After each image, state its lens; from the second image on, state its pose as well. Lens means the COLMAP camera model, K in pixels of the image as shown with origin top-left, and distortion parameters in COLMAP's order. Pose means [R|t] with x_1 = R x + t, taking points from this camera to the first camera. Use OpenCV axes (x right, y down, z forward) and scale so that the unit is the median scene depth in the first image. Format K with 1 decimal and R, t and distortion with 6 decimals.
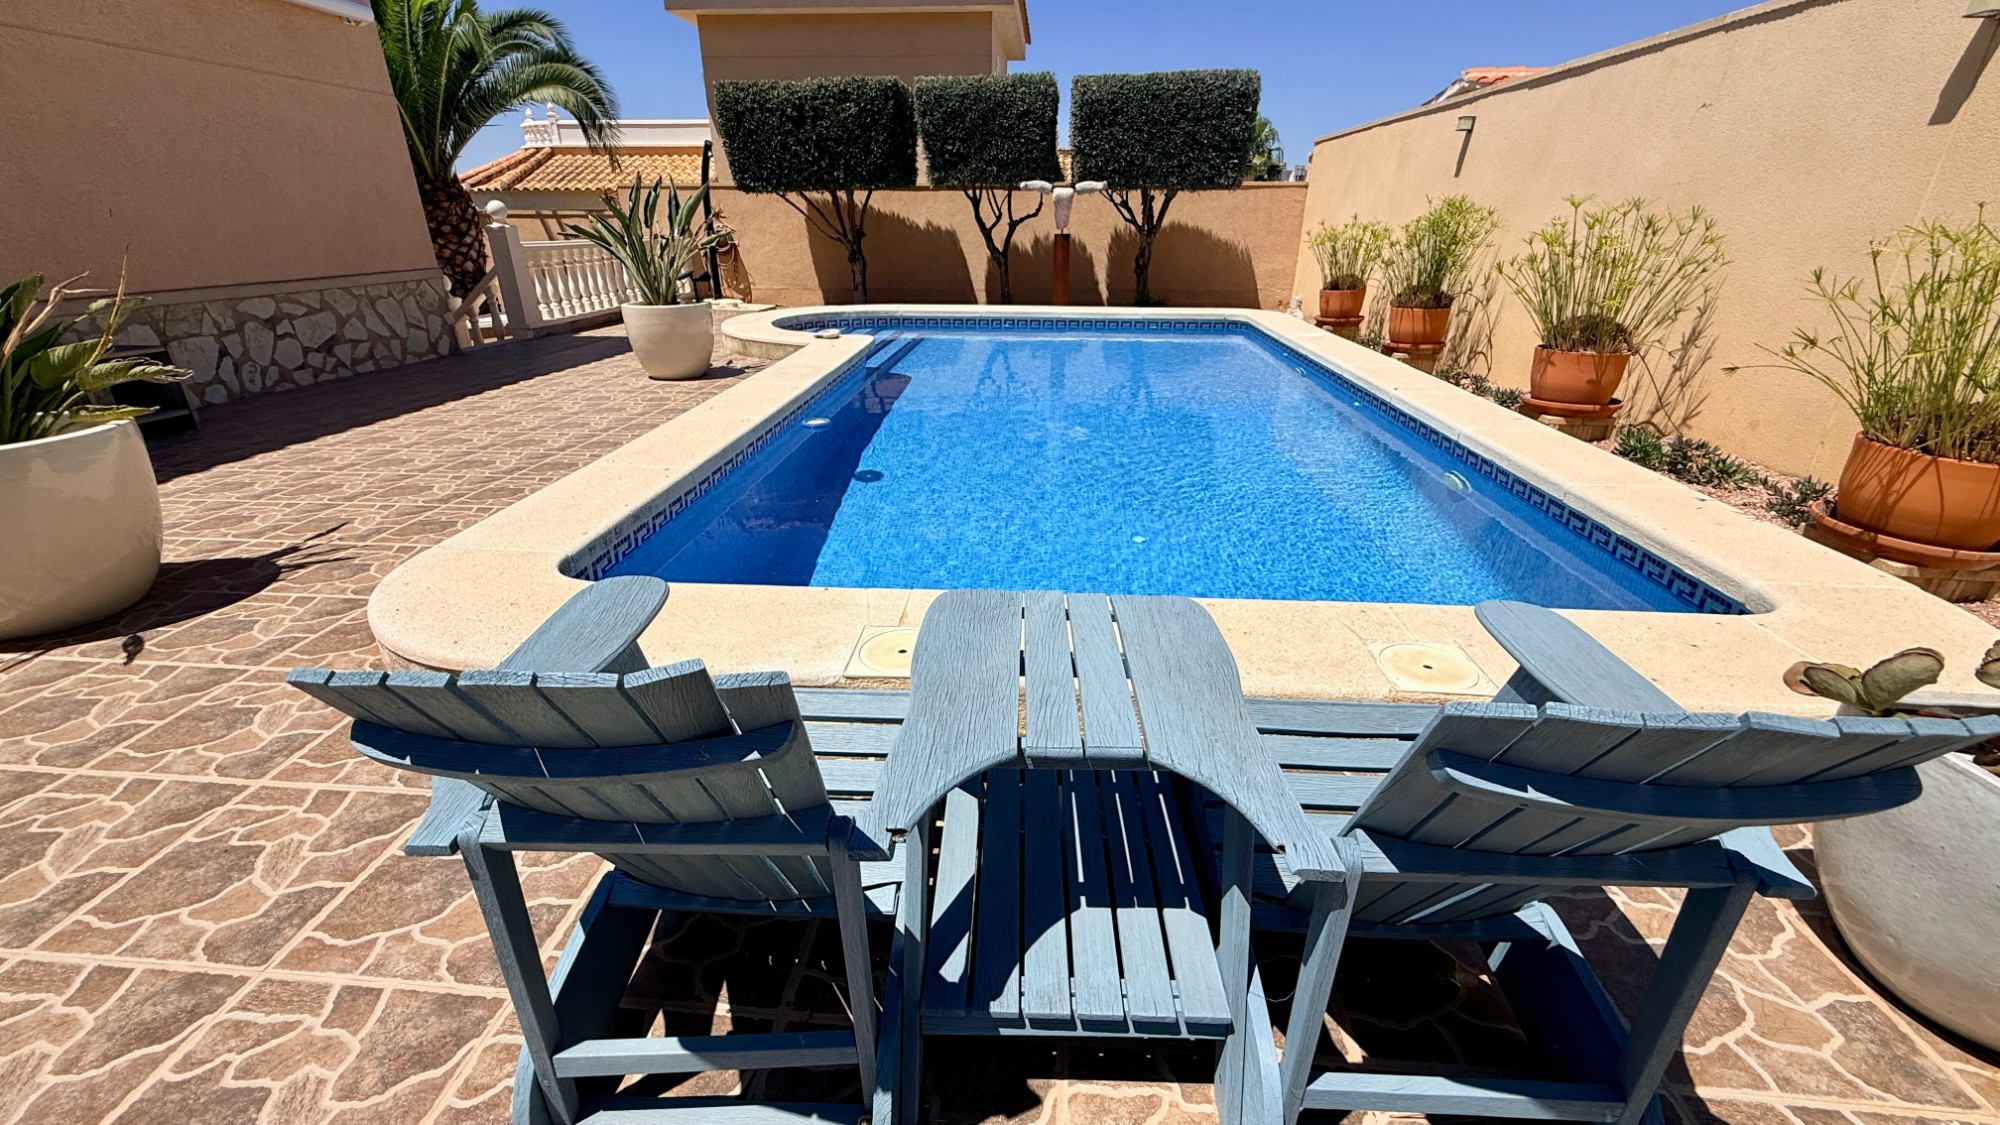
lens RADIAL K [[794.1, 0, 995.3], [0, 794.1, 556.0], [0, 0, 1]] dist [0.000719, -0.000278]
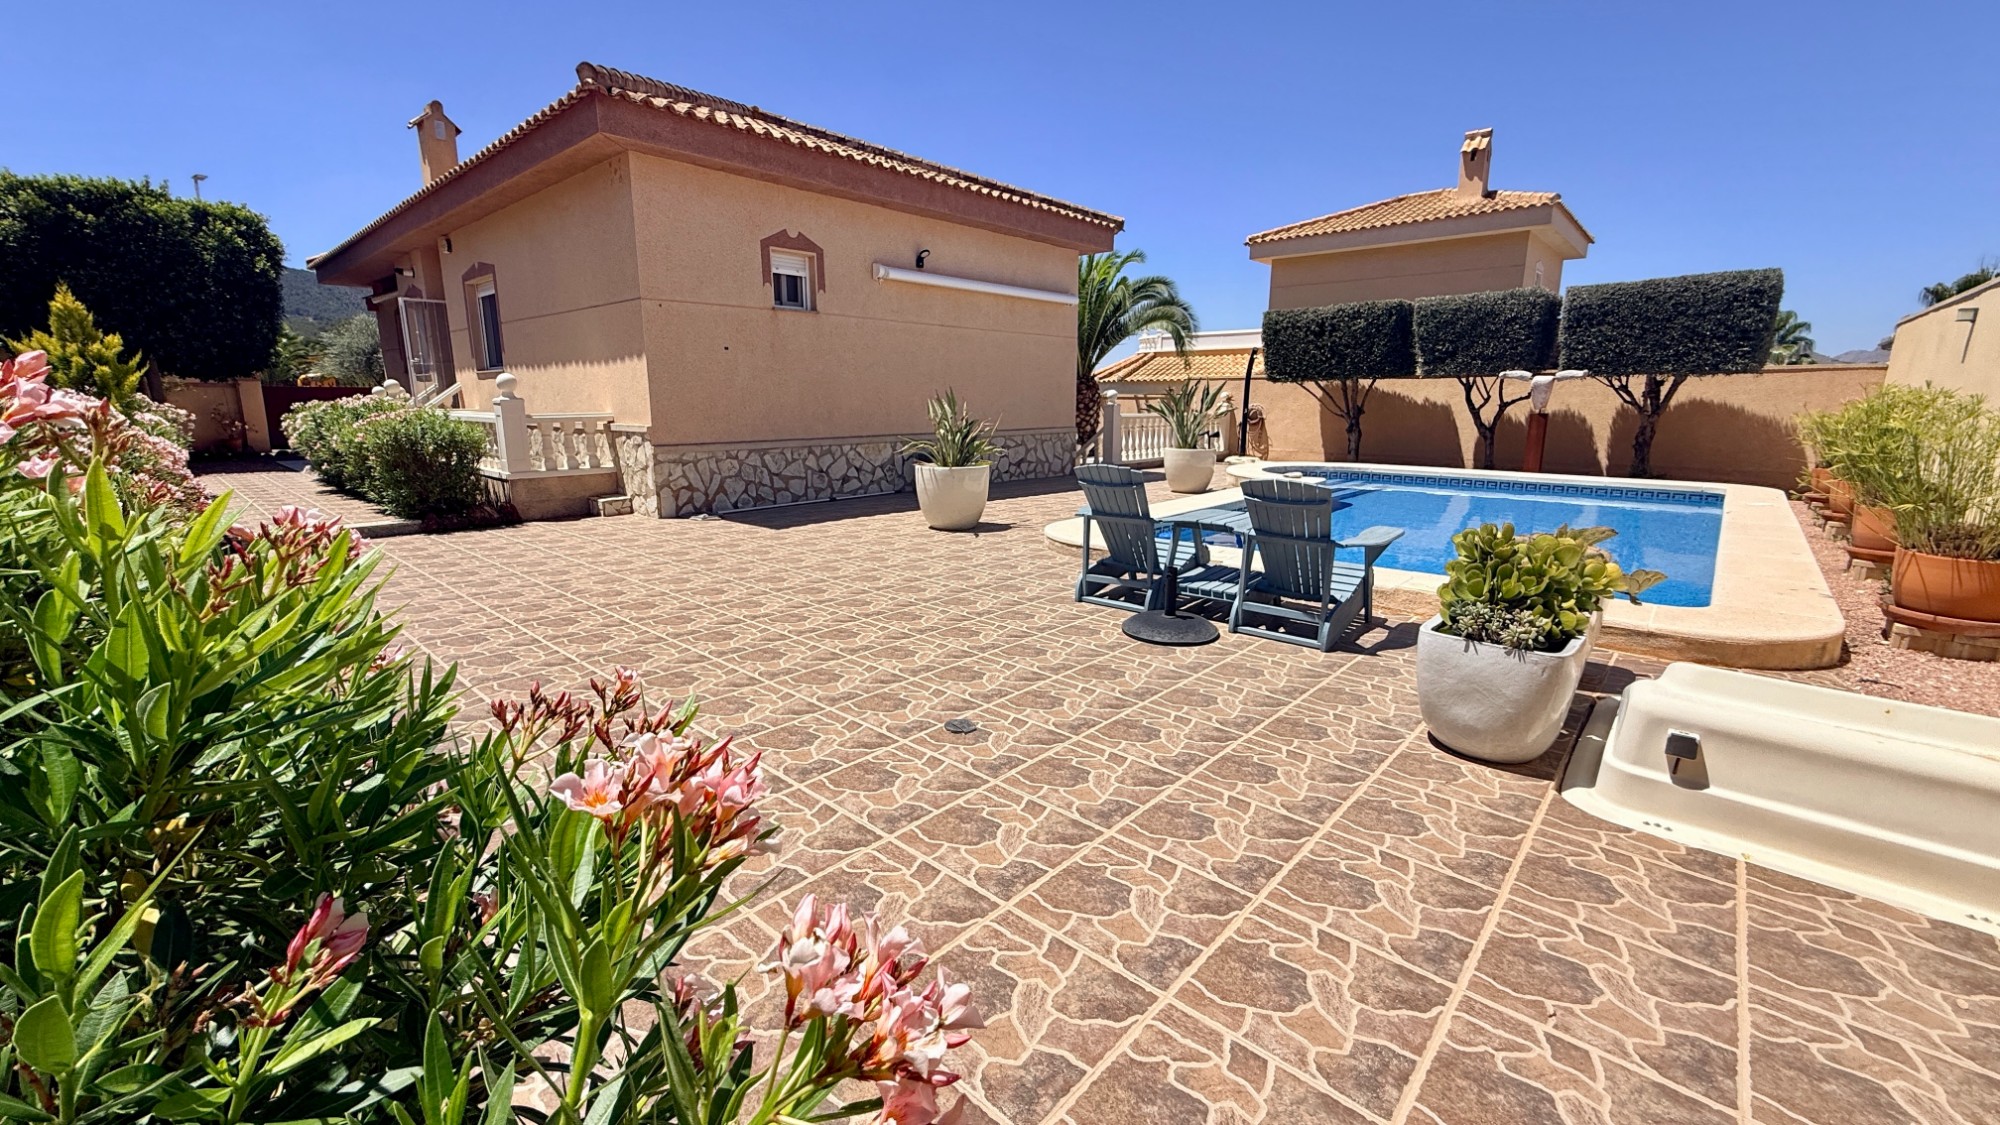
lens RADIAL K [[794.1, 0, 995.6], [0, 794.1, 557.3], [0, 0, 1]] dist [0.000719, -0.000278]
pose [[0.789314, 0.121148, -0.601919, 0.183164], [-0.240988, 0.962800, -0.122232, 0.126369], [0.564720, 0.241535, 0.789147, -0.303895]]
